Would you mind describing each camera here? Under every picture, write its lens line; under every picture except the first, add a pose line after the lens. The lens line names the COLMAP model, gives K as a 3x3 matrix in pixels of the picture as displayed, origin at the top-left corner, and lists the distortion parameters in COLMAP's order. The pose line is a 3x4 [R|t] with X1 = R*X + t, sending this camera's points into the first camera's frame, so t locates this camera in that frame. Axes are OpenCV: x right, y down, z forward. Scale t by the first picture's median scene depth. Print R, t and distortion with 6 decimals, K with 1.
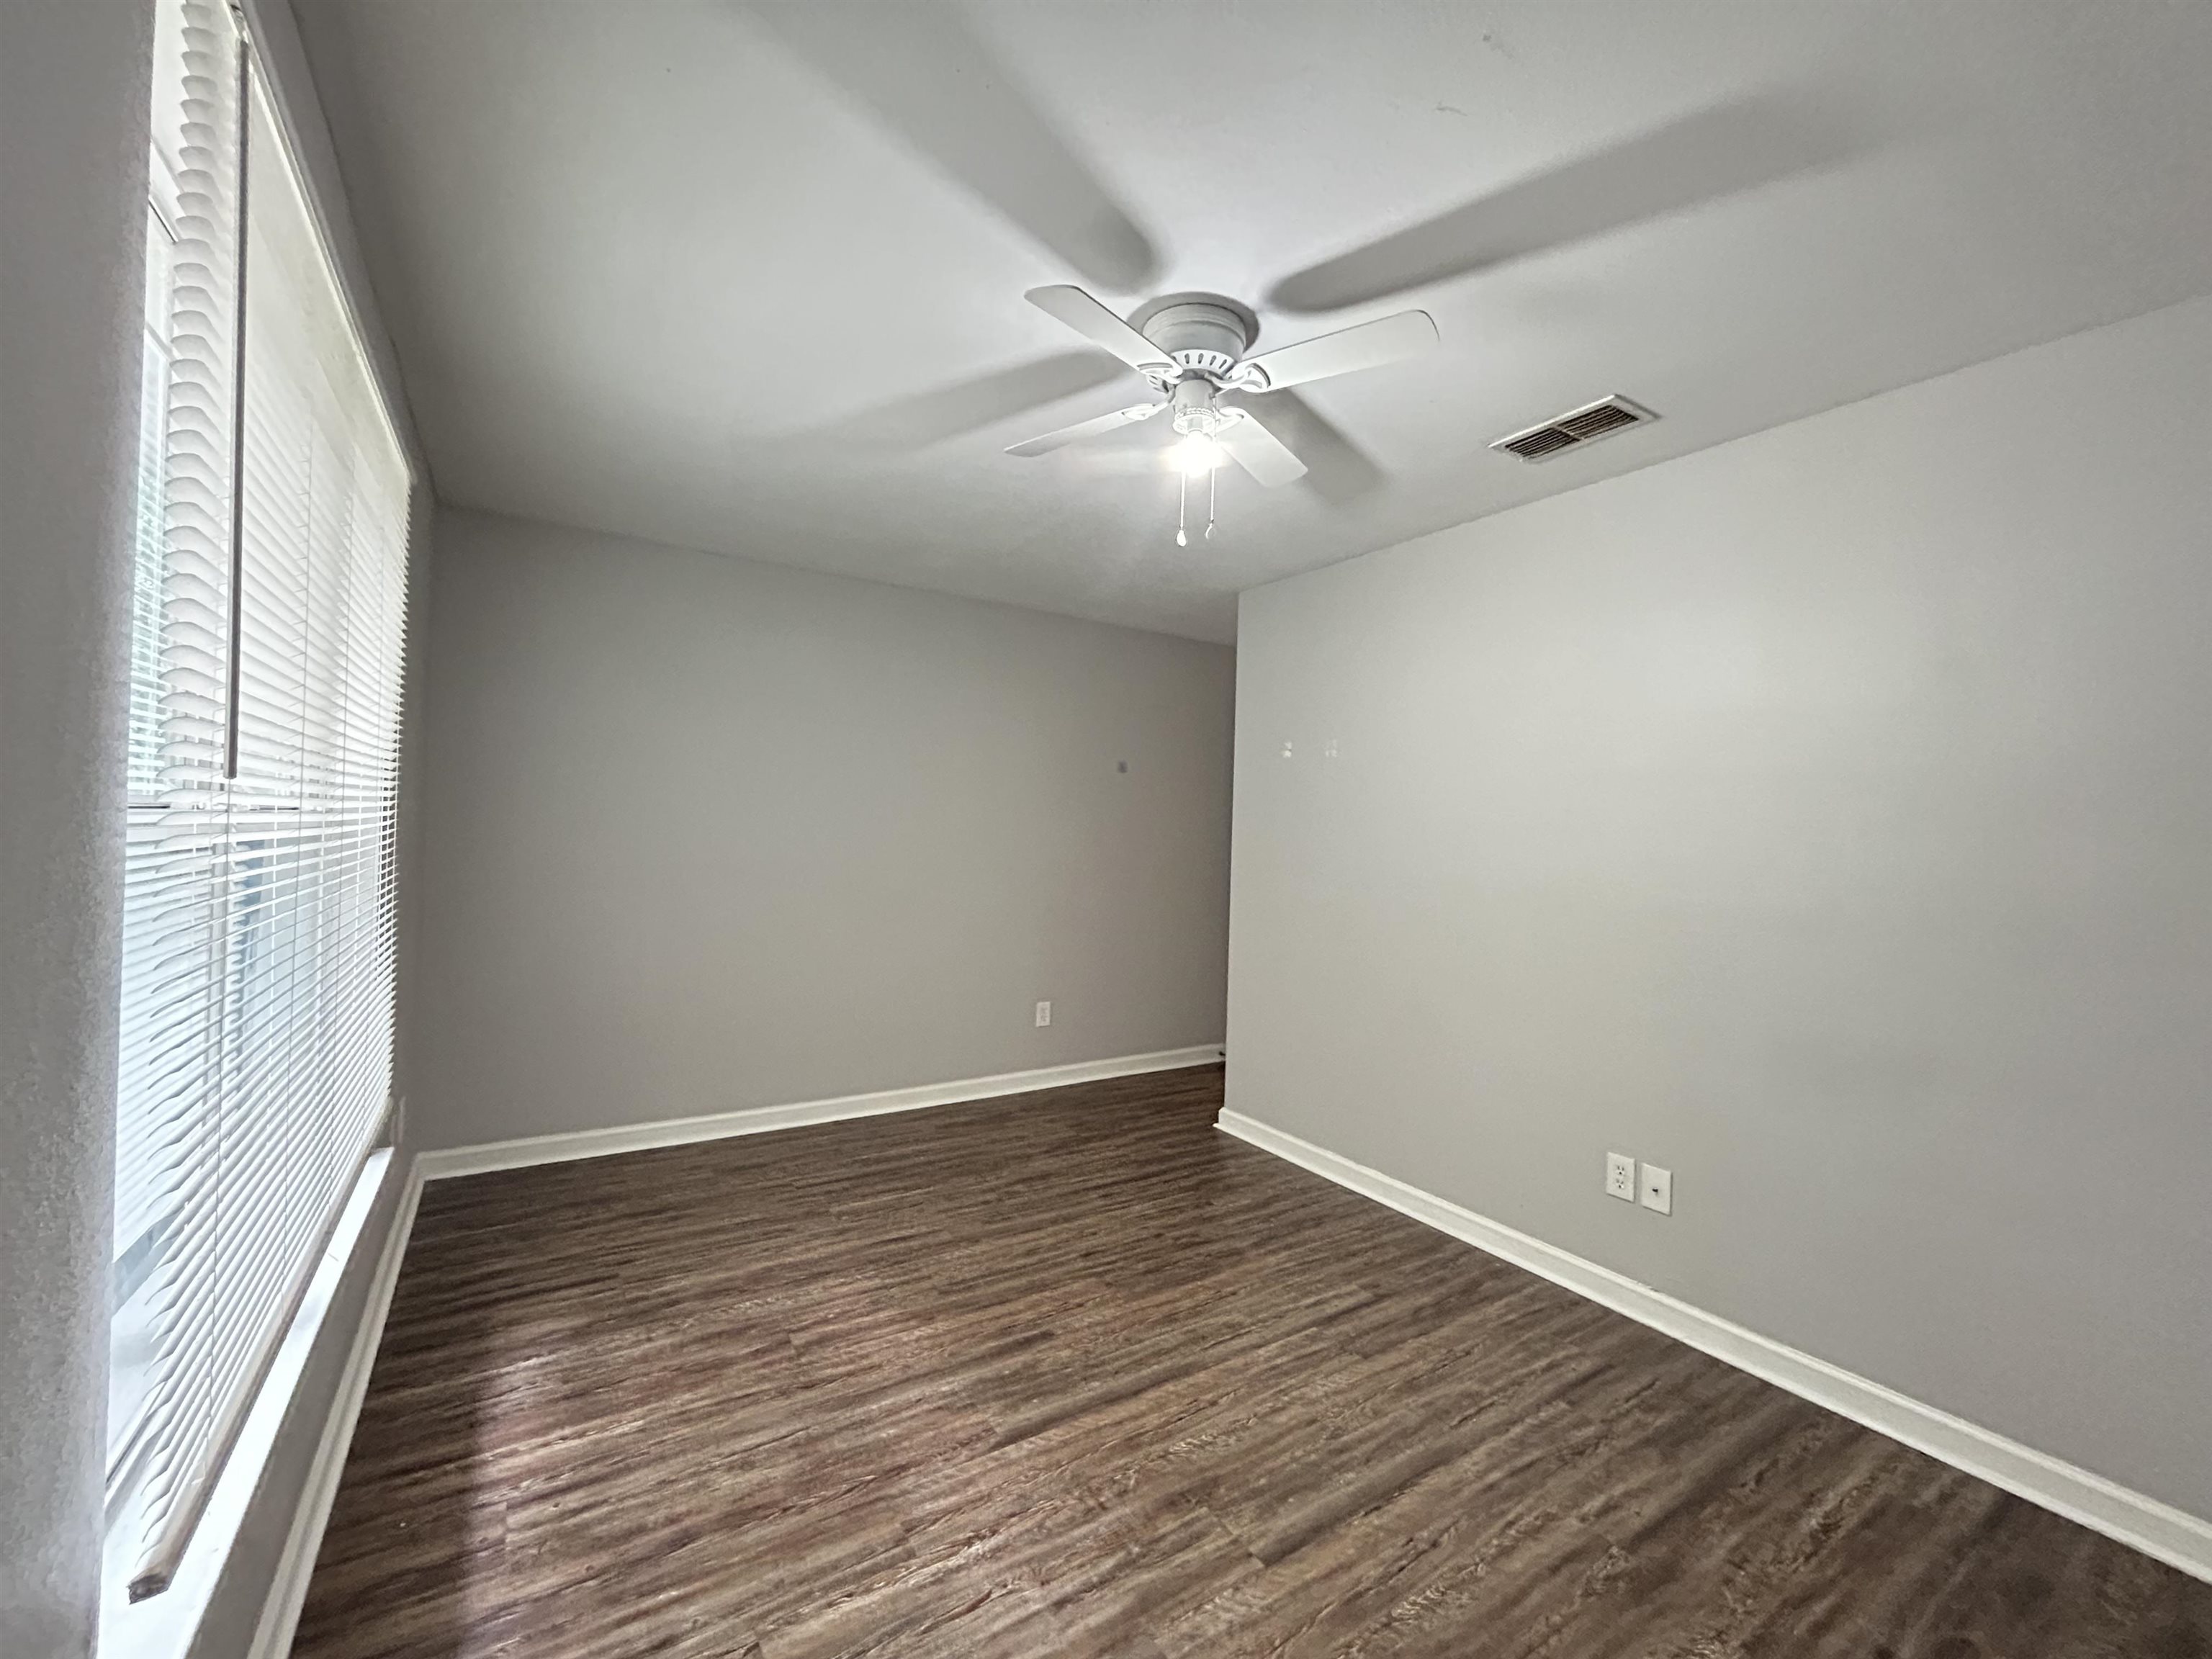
lens RADIAL K [[891.6, 0, 1106.0], [0, 891.6, 829.5], [0, 0, 1]] dist [0.000470, 0.000632]
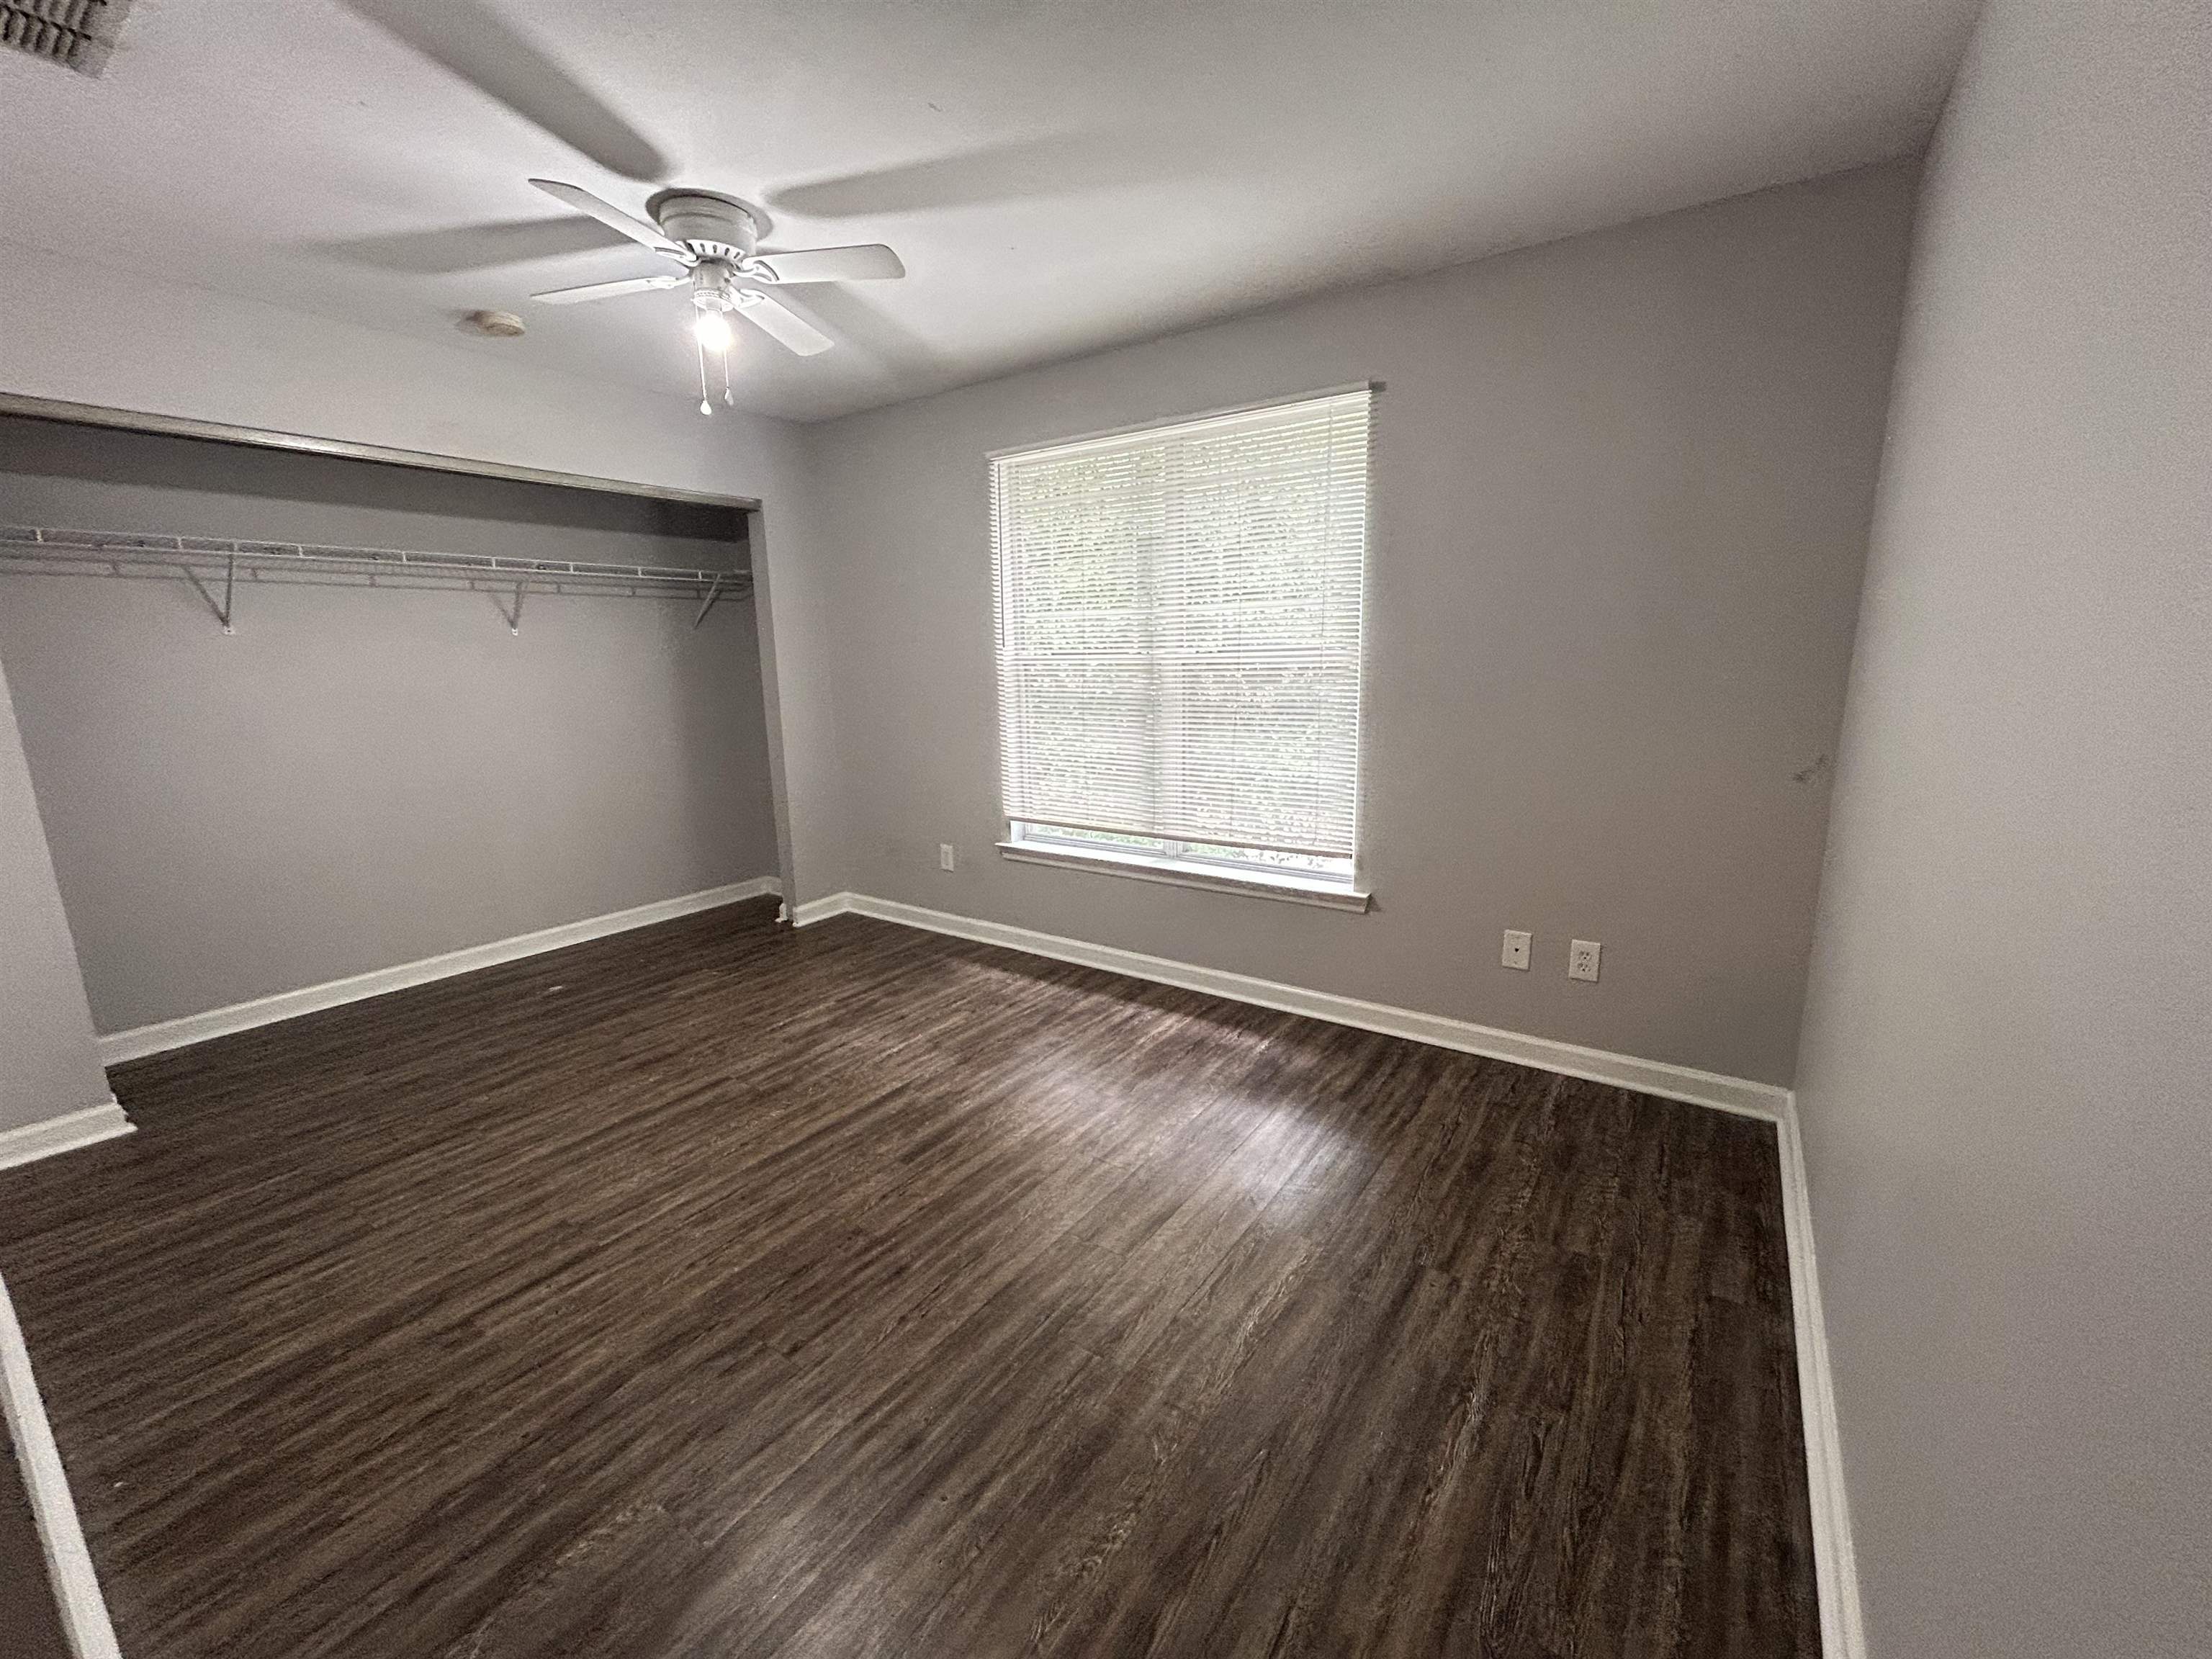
lens RADIAL K [[891.6, 0, 1106.0], [0, 891.6, 829.5], [0, 0, 1]] dist [0.000470, 0.000632]
pose [[-0.923772, 0.061059, -0.378044, 0.097503], [-0.010985, 0.982575, 0.185540, -0.000718], [0.382786, 0.175550, -0.907005, 2.169281]]
